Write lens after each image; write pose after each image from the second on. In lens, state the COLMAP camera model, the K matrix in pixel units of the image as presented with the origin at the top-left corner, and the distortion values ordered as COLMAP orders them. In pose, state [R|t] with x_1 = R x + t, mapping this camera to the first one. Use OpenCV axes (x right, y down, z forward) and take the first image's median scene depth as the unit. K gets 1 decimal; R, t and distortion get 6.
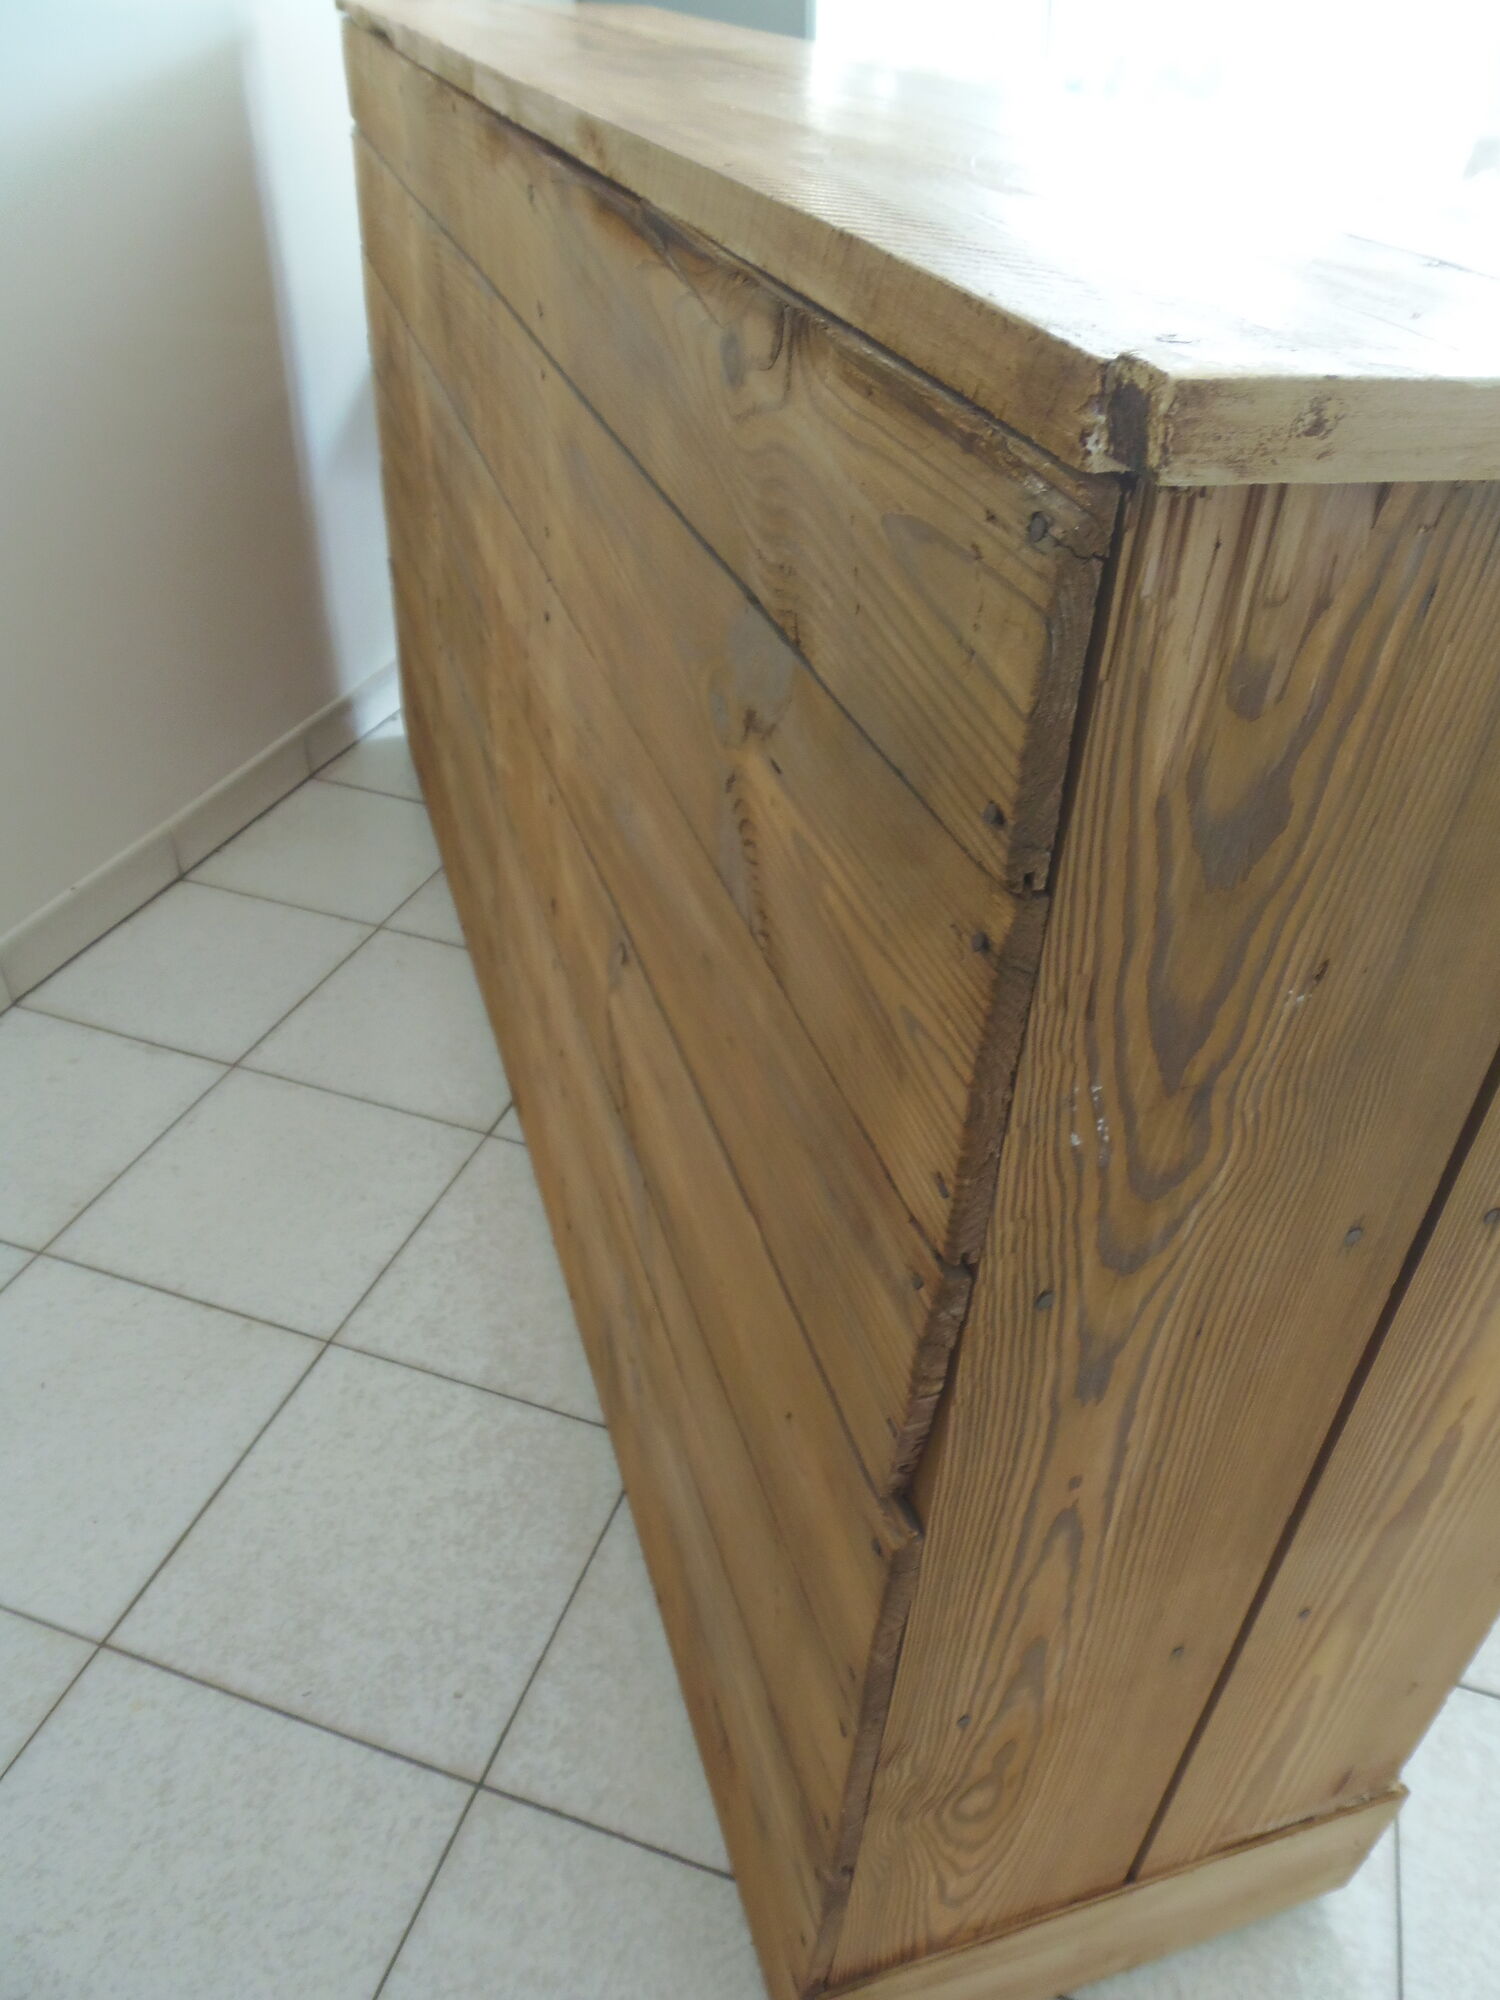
lens RADIAL K [[1458.4, 0, 750.9], [0, 1458.4, 1011.2], [0, 0, 1]] dist [-0.005081, -0.014161]
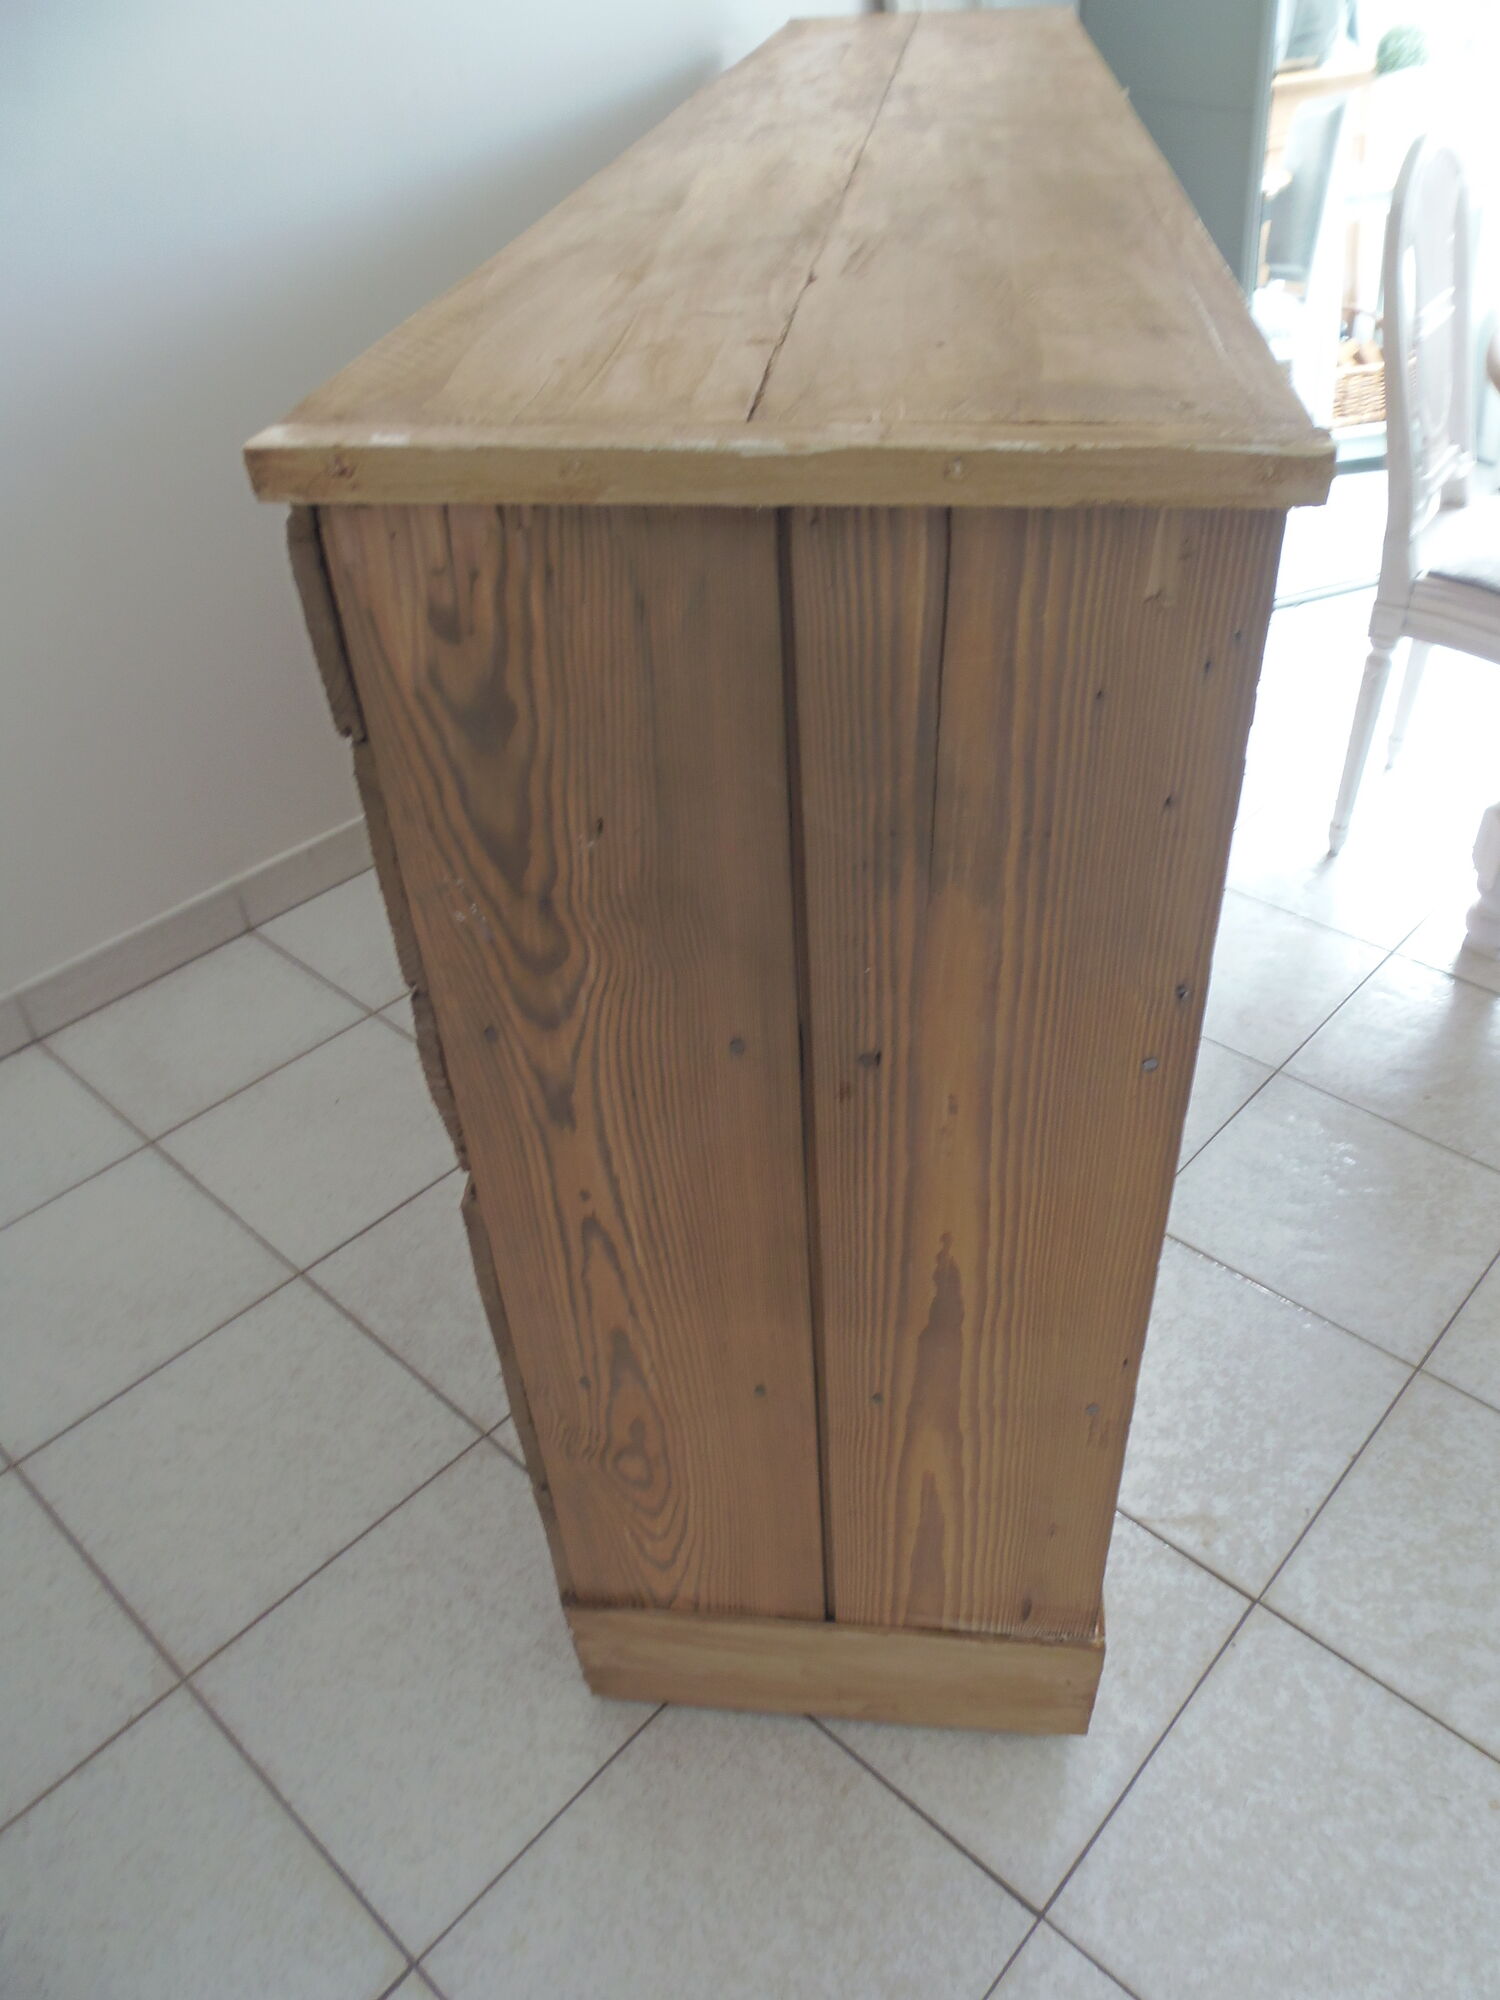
lens RADIAL K [[1458.4, 0, 756.5], [0, 1458.4, 993.0], [0, 0, 1]] dist [-0.005081, -0.014161]
pose [[0.901184, 0.170367, -0.398550, 1.146325], [-0.158326, 0.985362, 0.063208, 0.020993], [0.403484, 0.006138, 0.914966, -0.284775]]
